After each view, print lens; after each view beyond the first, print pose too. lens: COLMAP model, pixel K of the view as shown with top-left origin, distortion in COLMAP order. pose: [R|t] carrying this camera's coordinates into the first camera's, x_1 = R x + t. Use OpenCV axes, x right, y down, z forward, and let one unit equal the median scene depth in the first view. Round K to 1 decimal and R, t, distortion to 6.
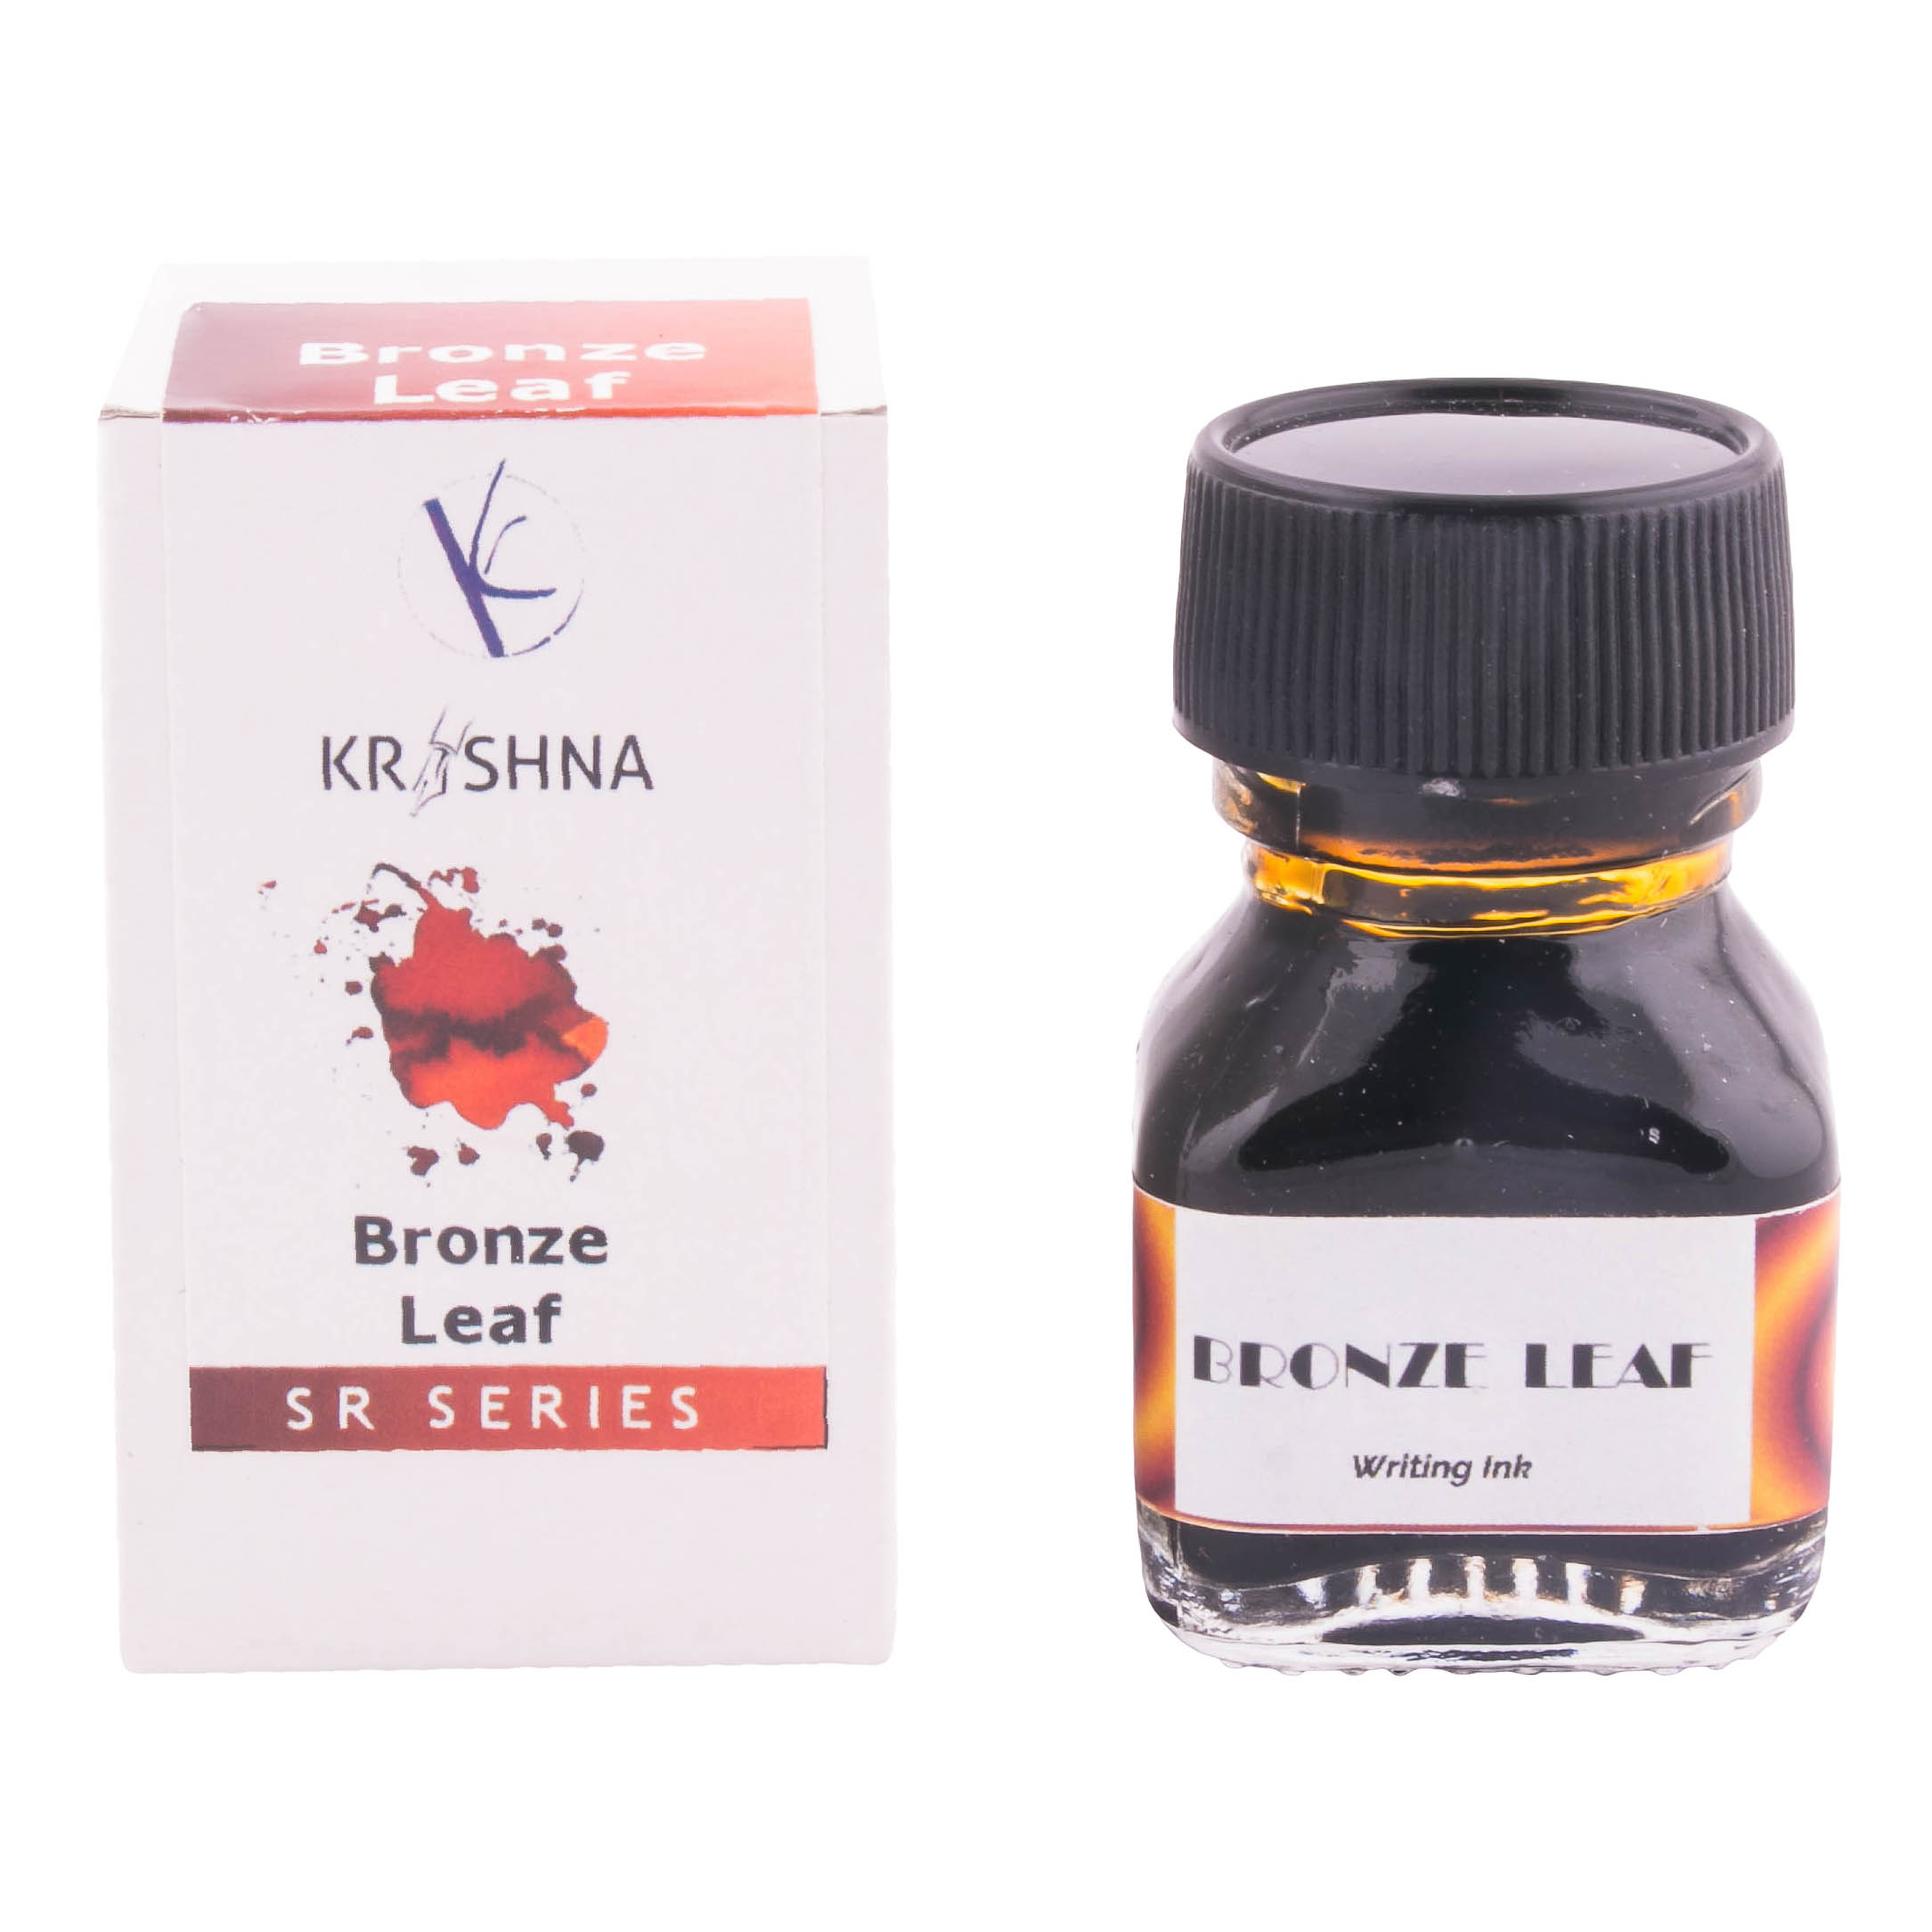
lens RADIAL K [[12788.9, 0, 966.0], [0, 12788.9, 966.0], [0, 0, 1]] dist [-0.233789, -26.416854]
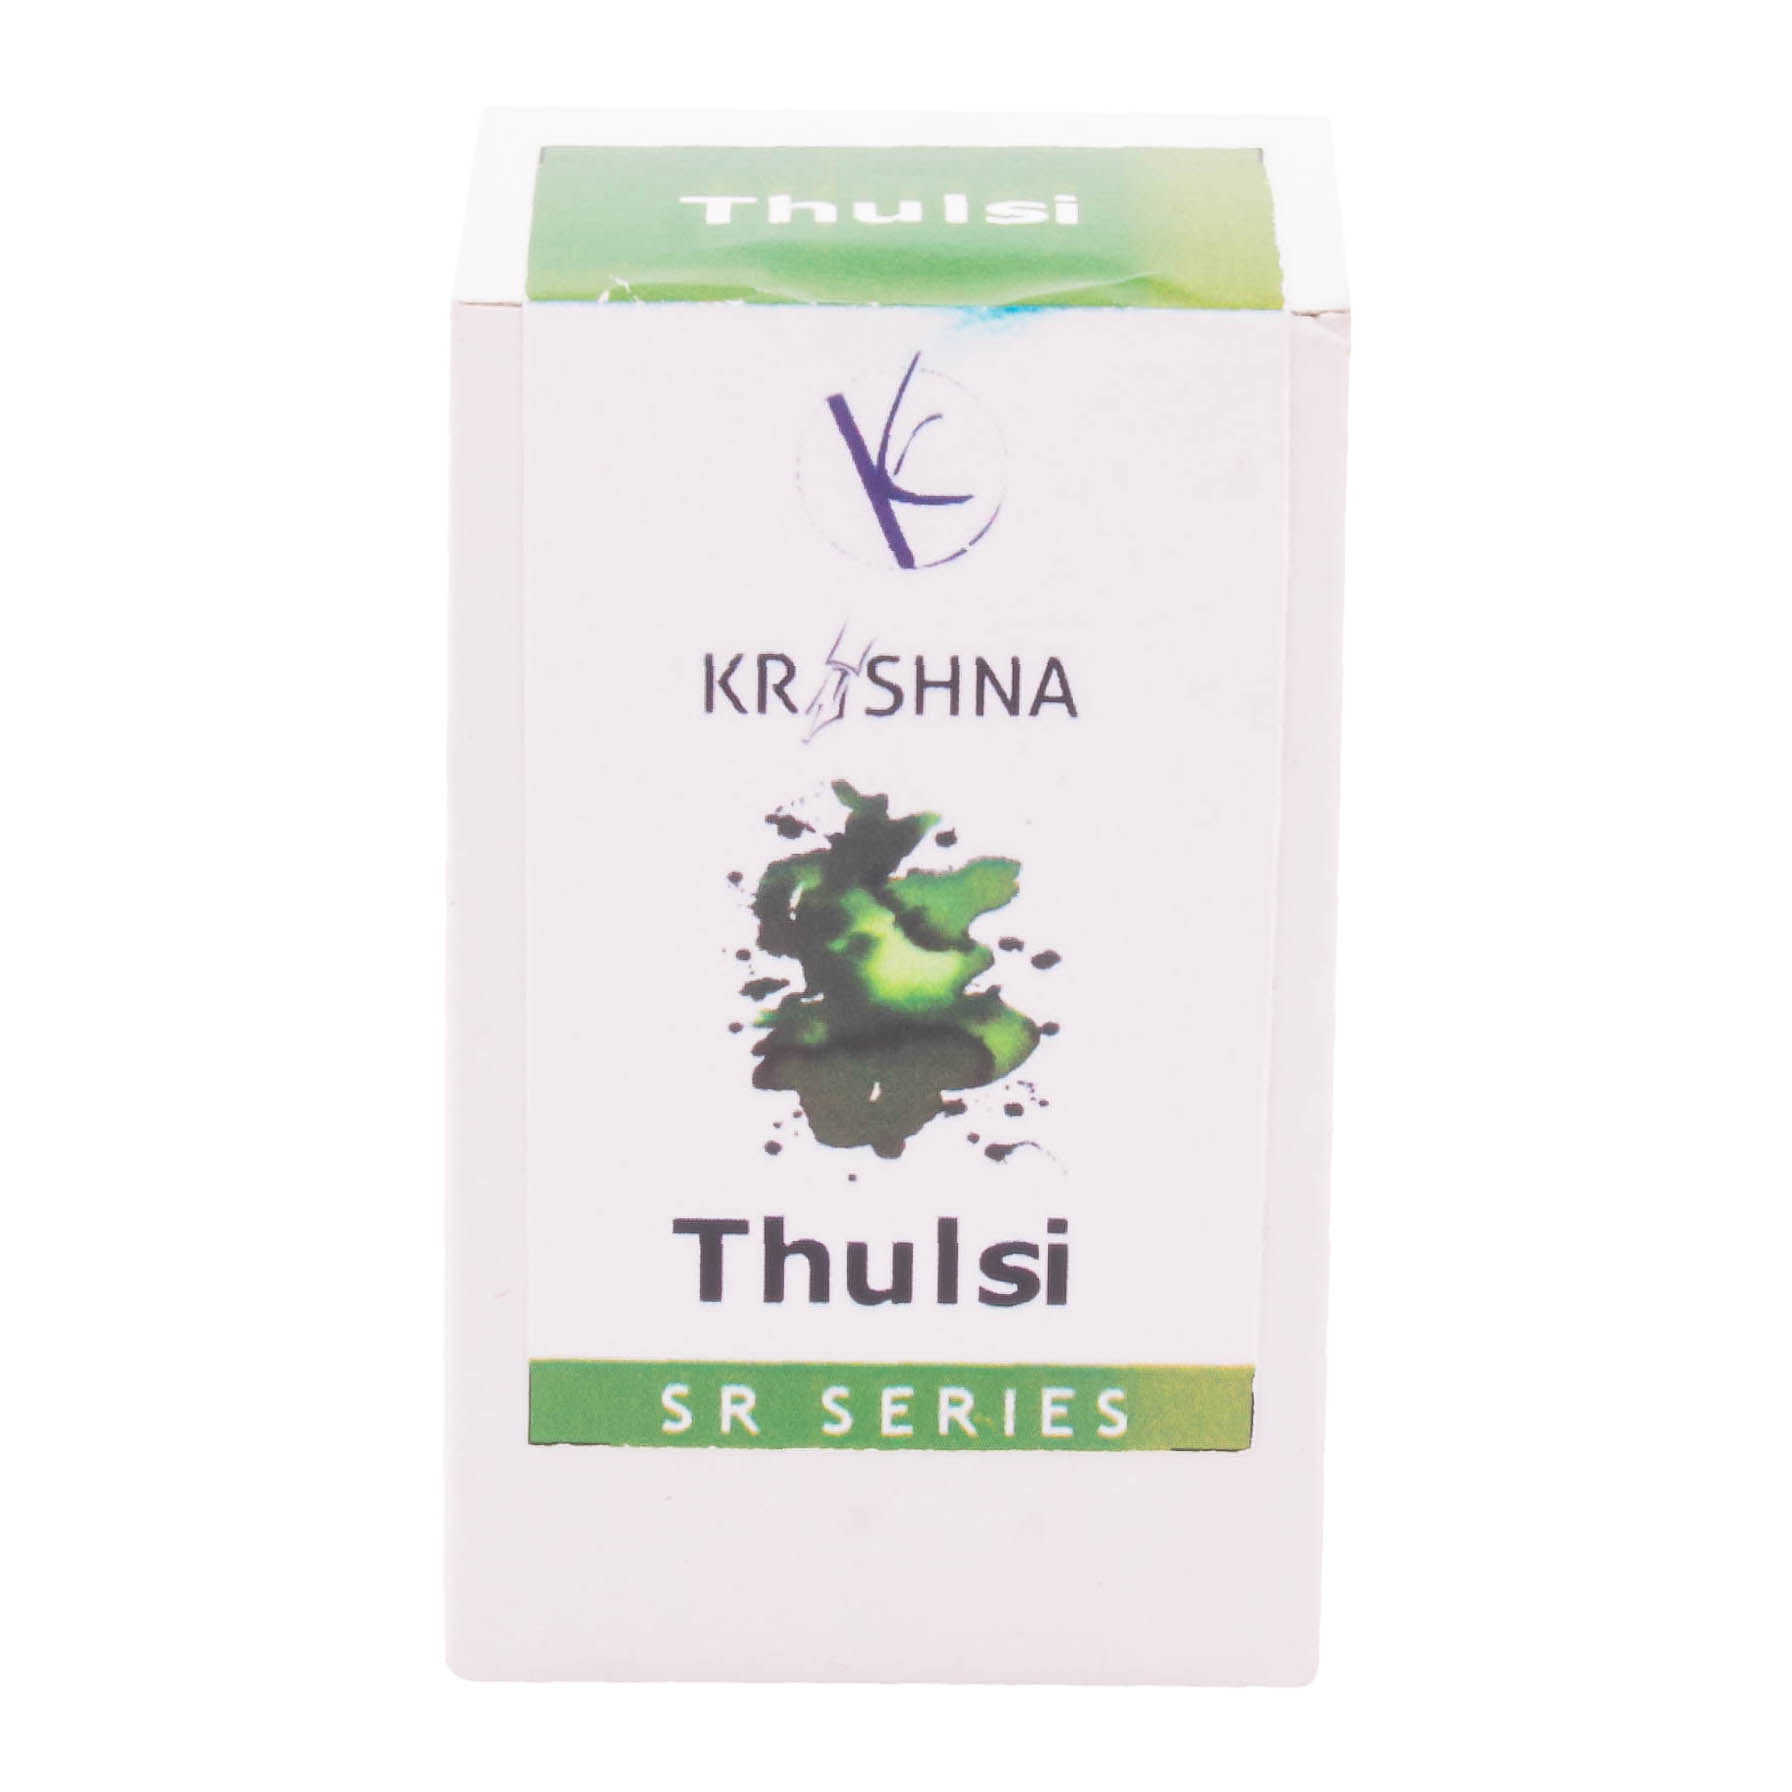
lens RADIAL K [[11862.1, 0, 896.0], [0, 11862.1, 896.0], [0, 0, 1]] dist [-0.233789, -26.416854]
pose [[0.998963, 0.014841, -0.043042, -0.001505], [-0.015198, 0.999853, -0.007994, 0.005279], [0.042917, 0.008640, 0.999041, 0.177364]]
